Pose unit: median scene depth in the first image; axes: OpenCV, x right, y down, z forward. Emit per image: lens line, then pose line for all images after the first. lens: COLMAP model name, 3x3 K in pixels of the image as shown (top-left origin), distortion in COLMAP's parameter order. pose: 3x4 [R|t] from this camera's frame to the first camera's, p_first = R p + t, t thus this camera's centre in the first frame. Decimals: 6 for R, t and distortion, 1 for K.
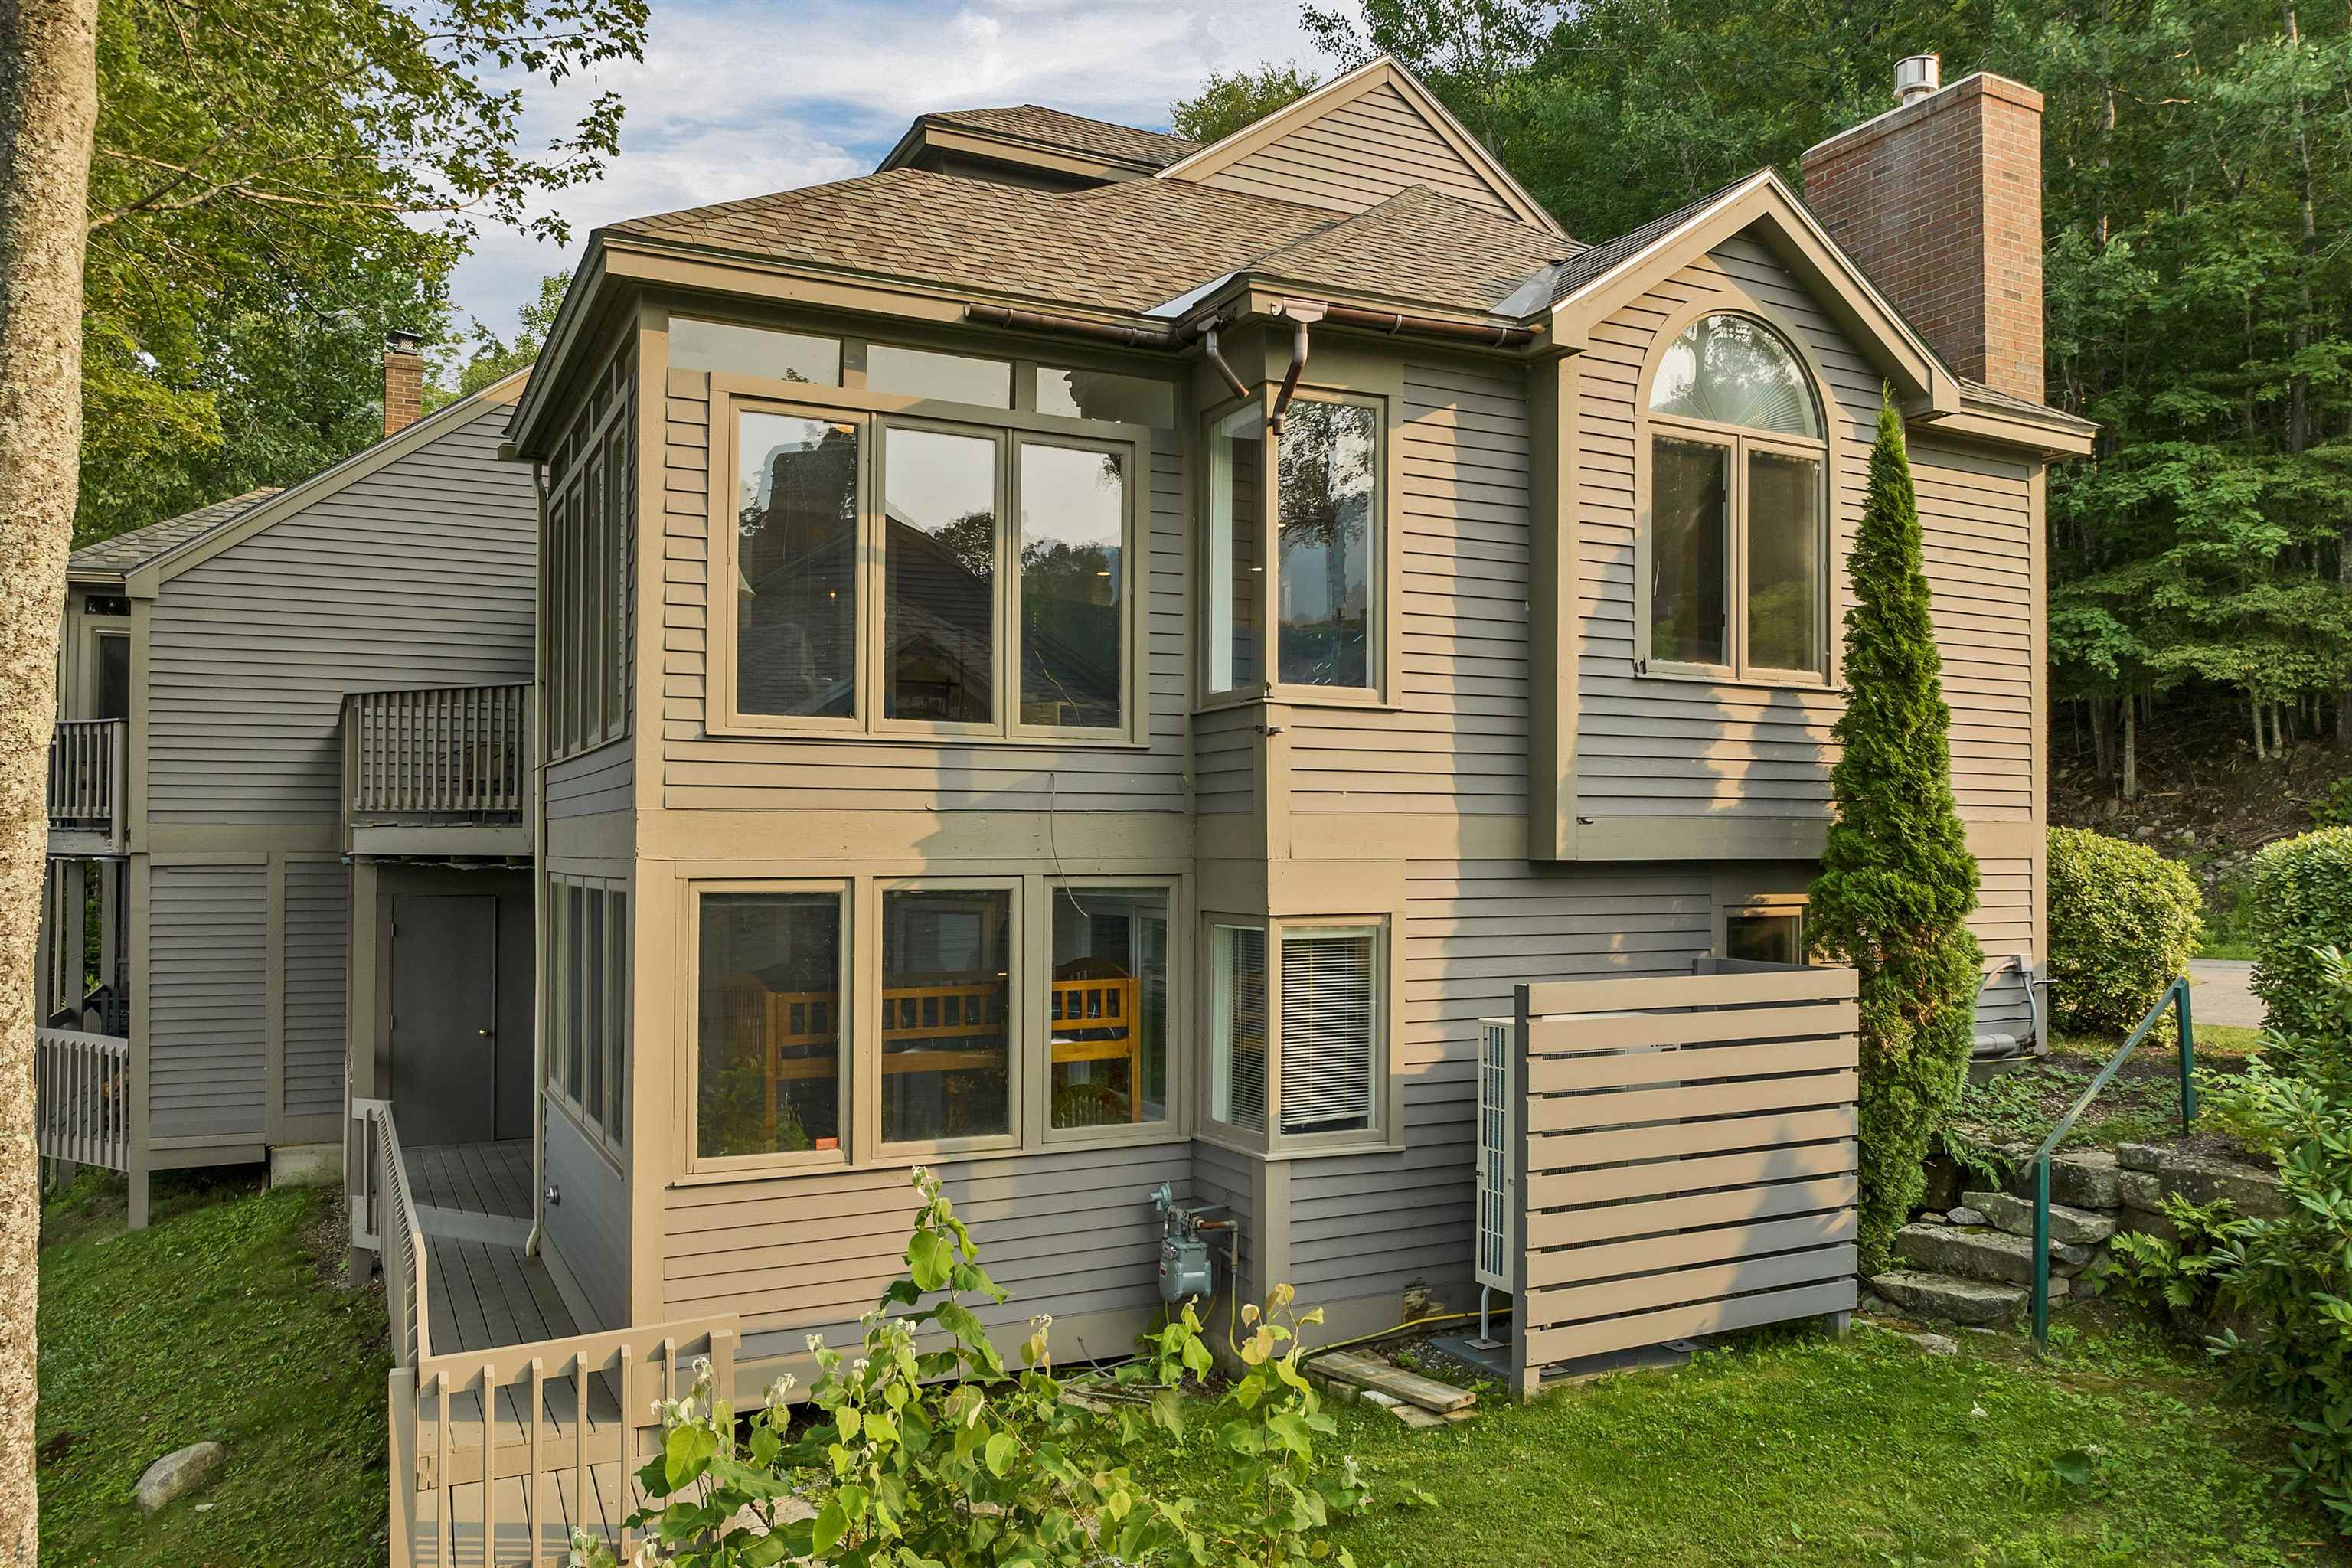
lens RADIAL K [[1678.9, 0, 1176.0], [0, 1678.9, 784.0], [0, 0, 1]] dist [-0.044775, -0.001727]
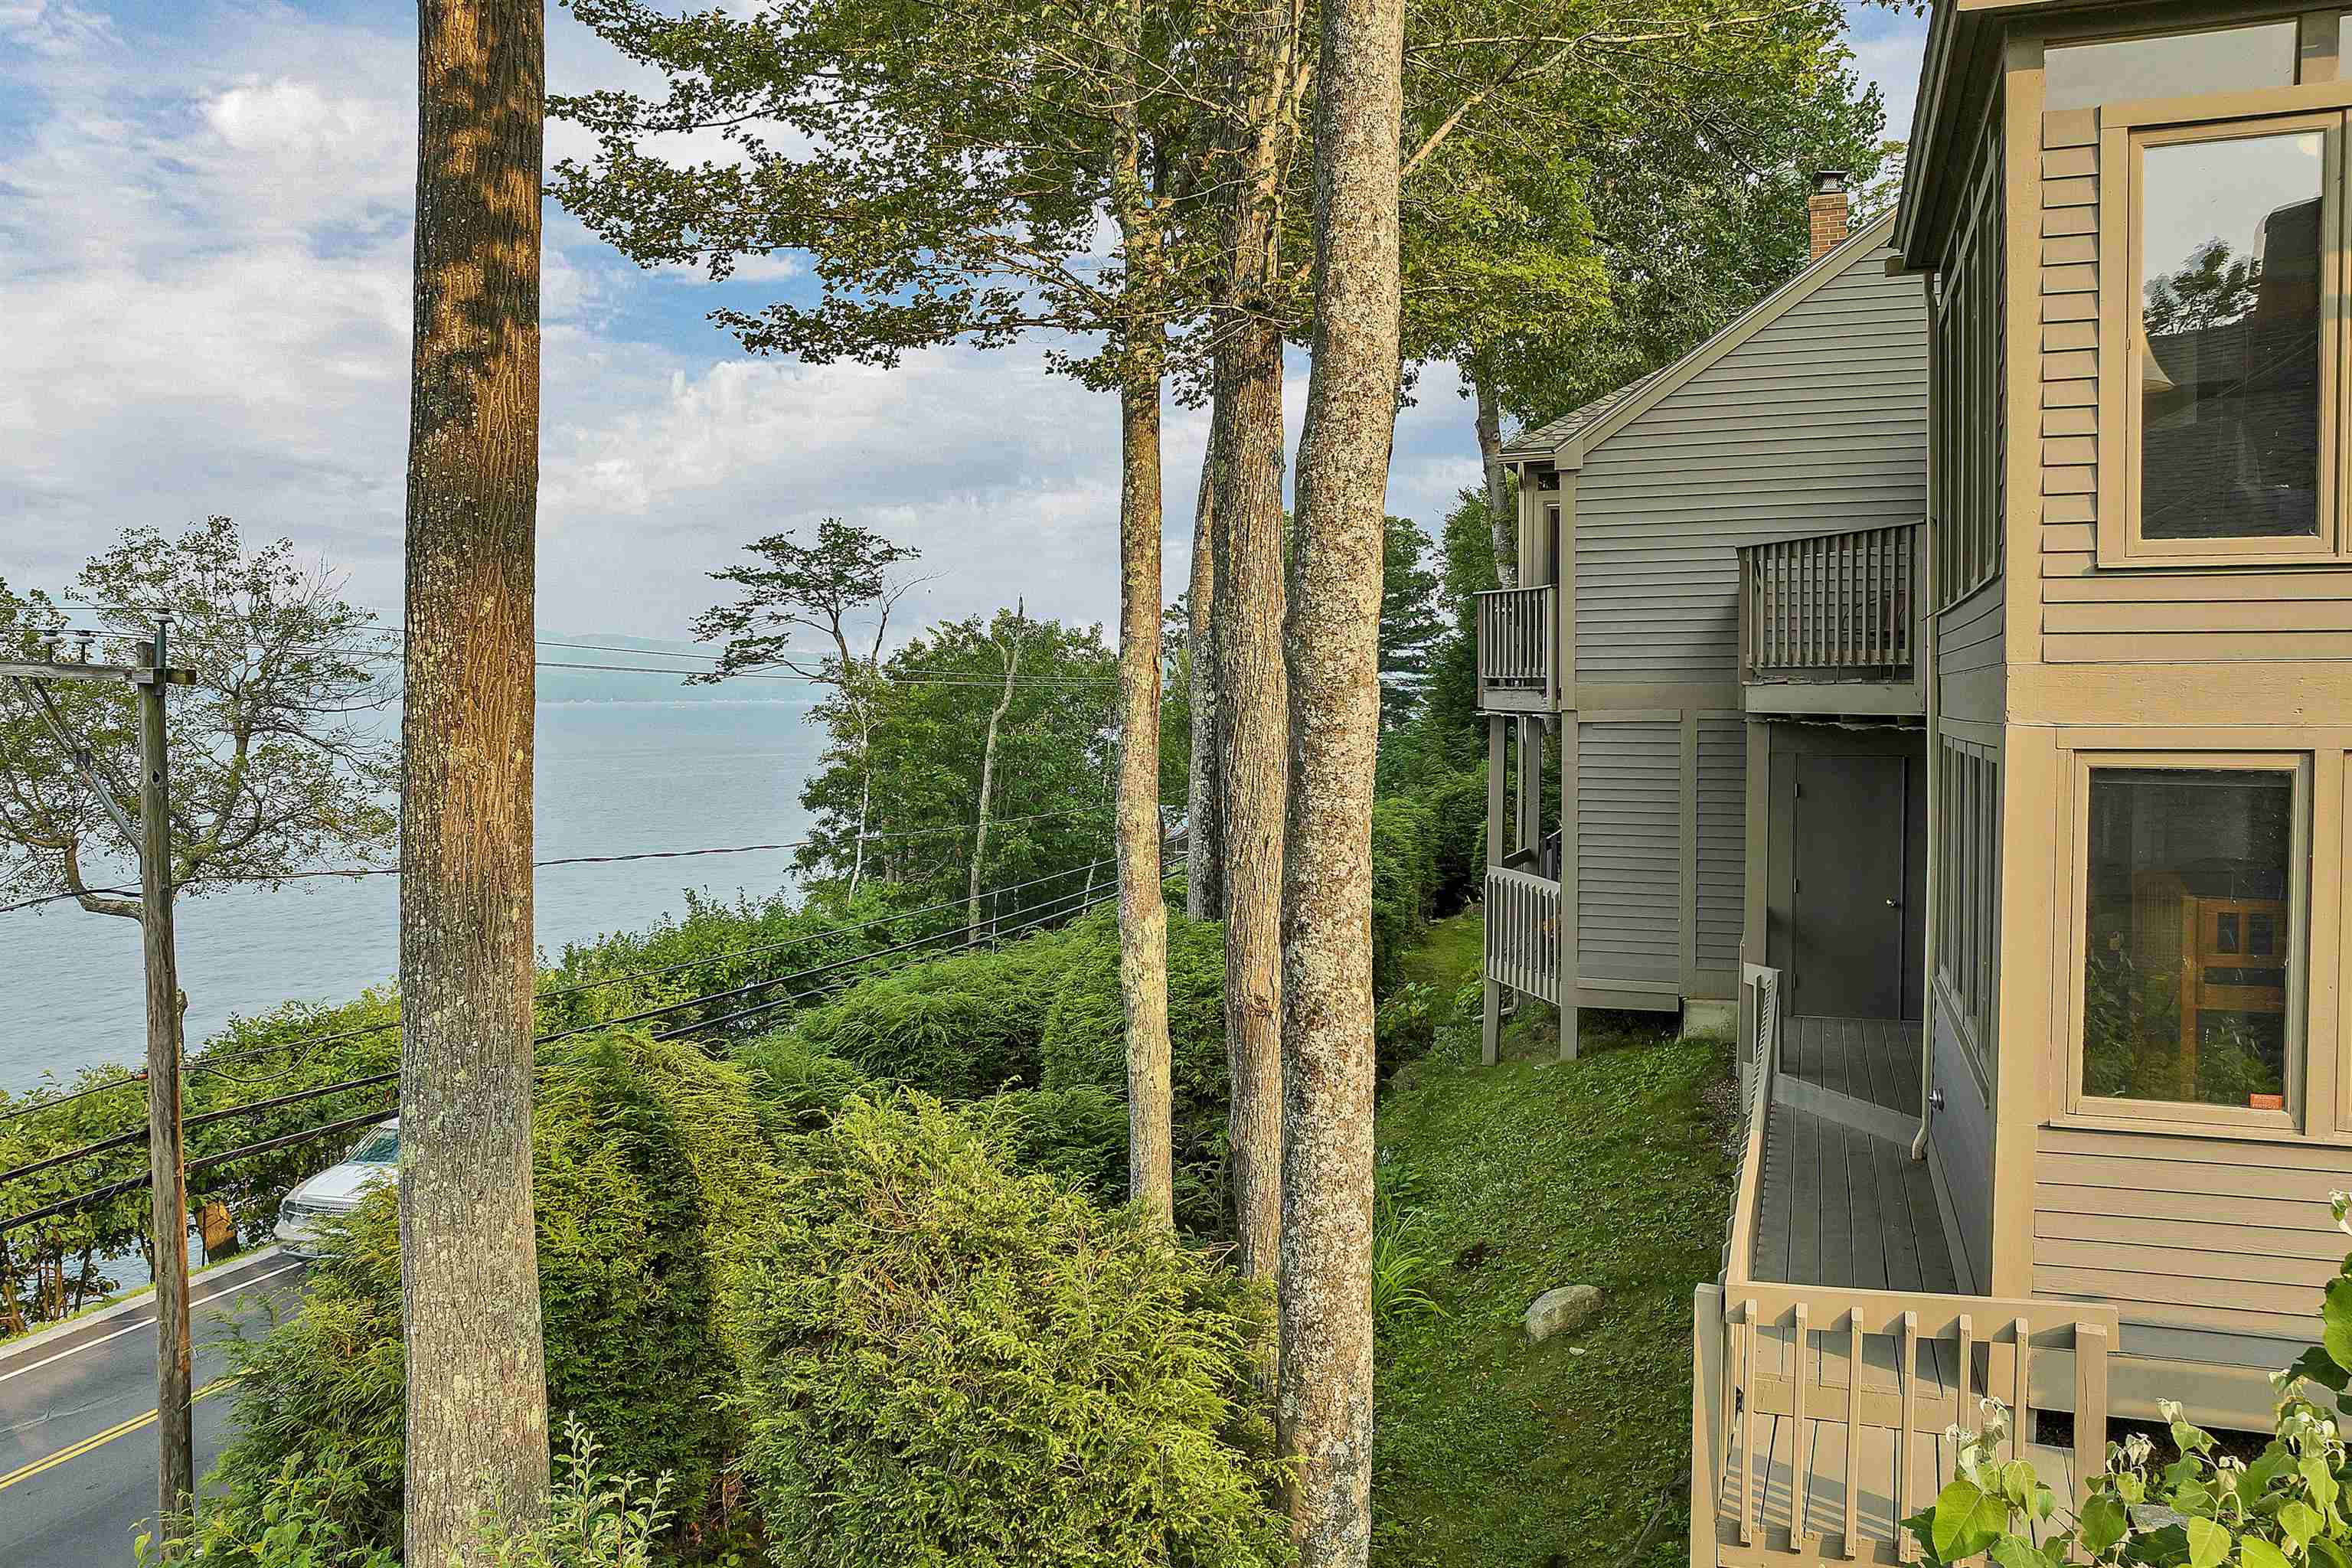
lens RADIAL K [[1708.7, 0, 1180.9], [0, 1708.7, 745.2], [0, 0, 1]] dist [-0.029268, -0.008543]
pose [[0.685185, 0.016962, -0.728171, 0.005598], [0.030027, 0.998221, 0.051507, -0.000147], [0.727750, -0.057156, 0.683457, 0.105295]]
